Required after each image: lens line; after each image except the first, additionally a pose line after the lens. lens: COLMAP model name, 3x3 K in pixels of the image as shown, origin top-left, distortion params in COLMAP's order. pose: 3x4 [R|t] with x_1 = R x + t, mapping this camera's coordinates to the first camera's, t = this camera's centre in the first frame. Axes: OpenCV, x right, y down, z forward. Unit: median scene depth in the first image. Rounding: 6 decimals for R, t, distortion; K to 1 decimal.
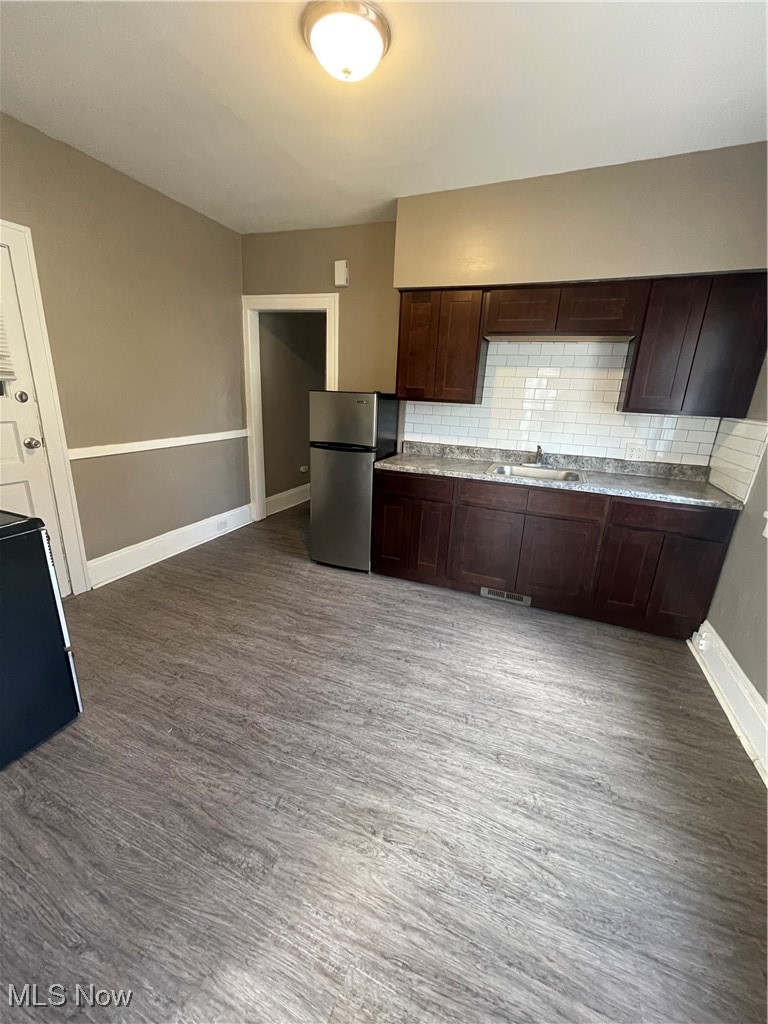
lens RADIAL K [[412.3, 0, 384.0], [0, 412.3, 512.0], [0, 0, 1]] dist [-0.000366, -0.000017]
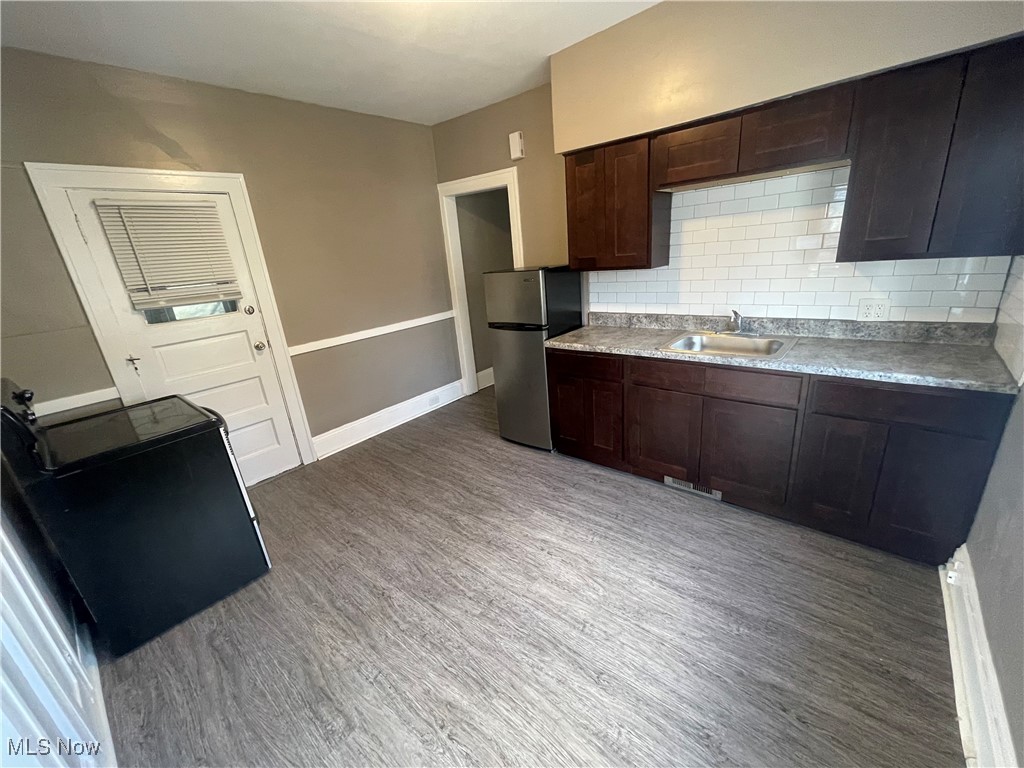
lens RADIAL K [[414.5, 0, 512.9], [0, 414.5, 388.3], [0, 0, 1]] dist [-0.001948, 0.003162]
pose [[0.940716, -0.016691, -0.338785, 0.273171], [0.032234, 0.998667, 0.040302, -0.059705], [0.337661, -0.048833, 0.940000, 0.063007]]
